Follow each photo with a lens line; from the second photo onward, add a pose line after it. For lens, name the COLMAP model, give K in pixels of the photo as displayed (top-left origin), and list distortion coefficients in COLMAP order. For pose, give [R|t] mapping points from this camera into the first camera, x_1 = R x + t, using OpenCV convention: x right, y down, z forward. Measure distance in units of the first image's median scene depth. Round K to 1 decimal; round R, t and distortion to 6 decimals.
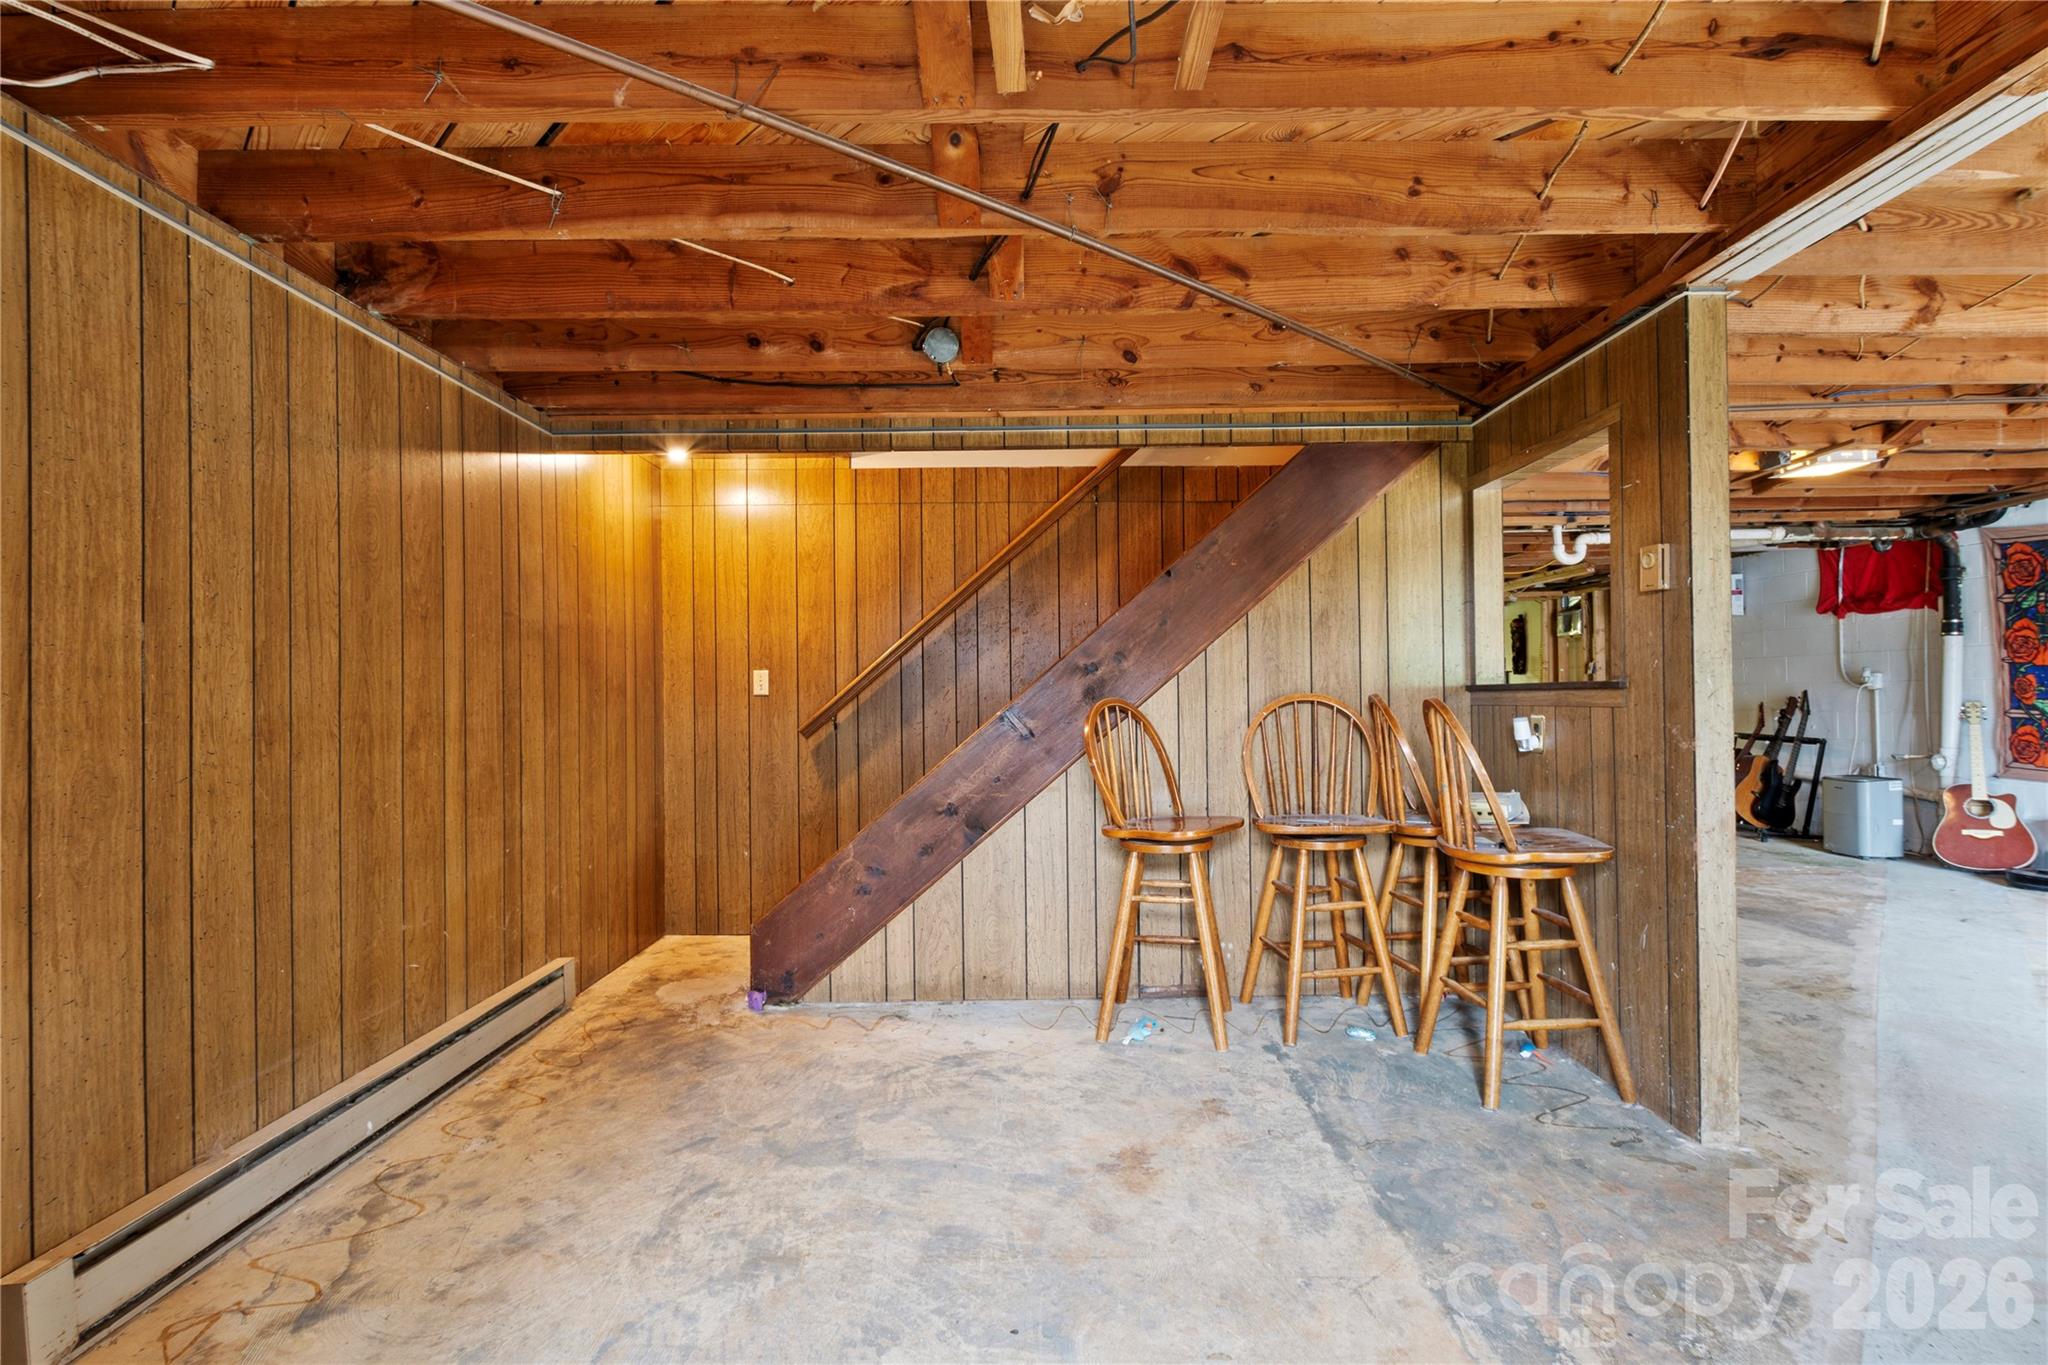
lens RADIAL K [[942.9, 0, 1008.9], [0, 942.9, 694.2], [0, 0, 1]] dist [-0.021429, 0.005303]
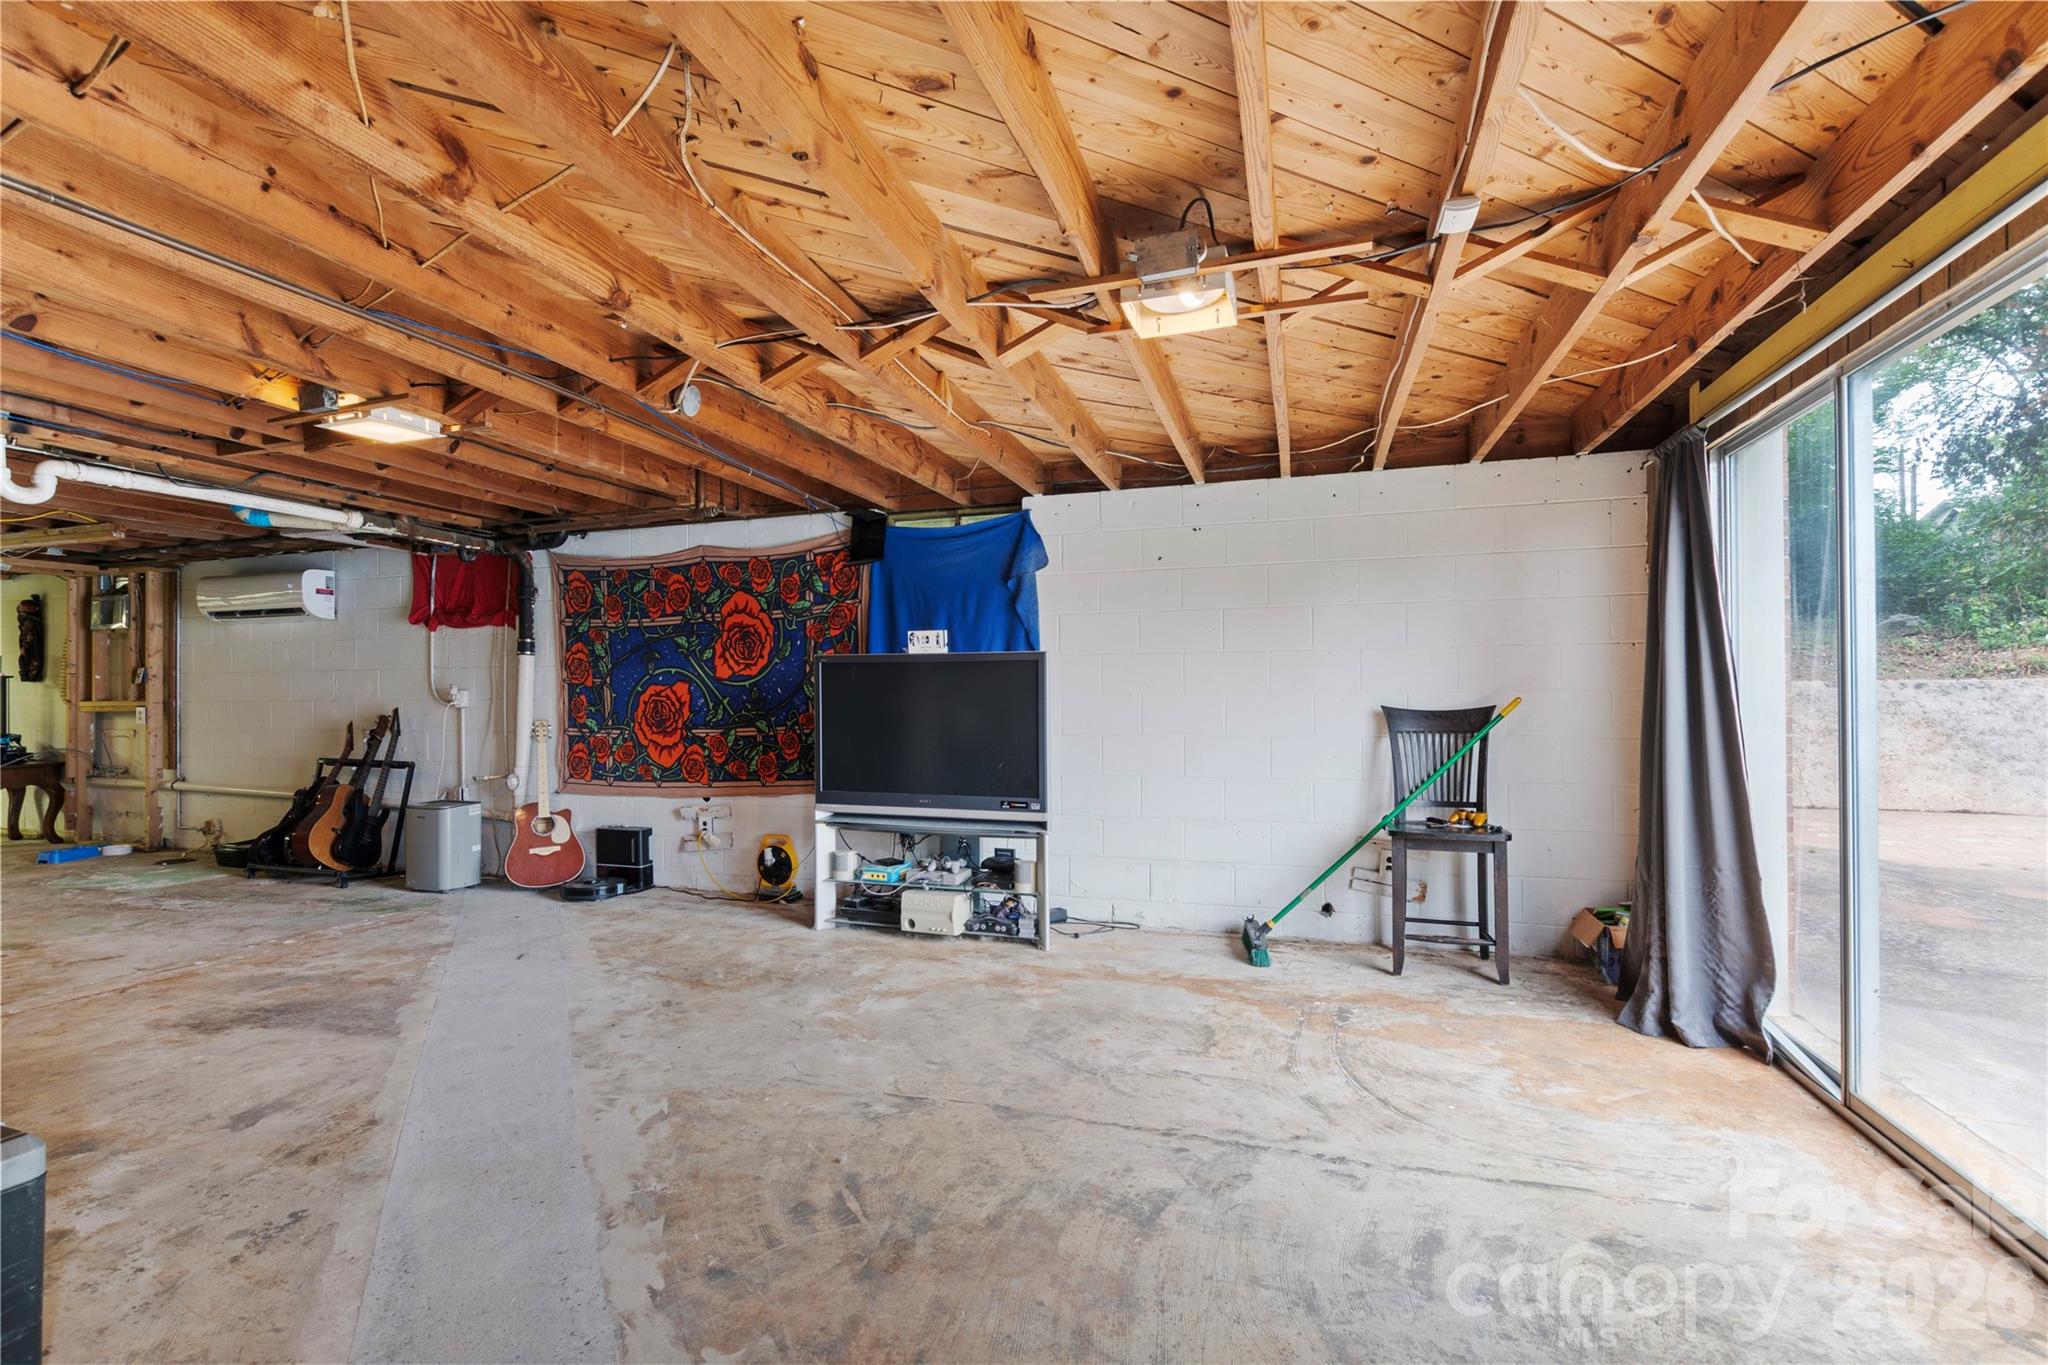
lens RADIAL K [[942.9, 0, 1008.9], [0, 942.9, 694.2], [0, 0, 1]] dist [-0.021429, 0.005303]
pose [[0.319990, 0.020312, 0.947203, 0.224023], [-0.004713, 0.999792, -0.019847, -0.002900], [-0.947409, 0.001887, 0.320019, 0.179199]]
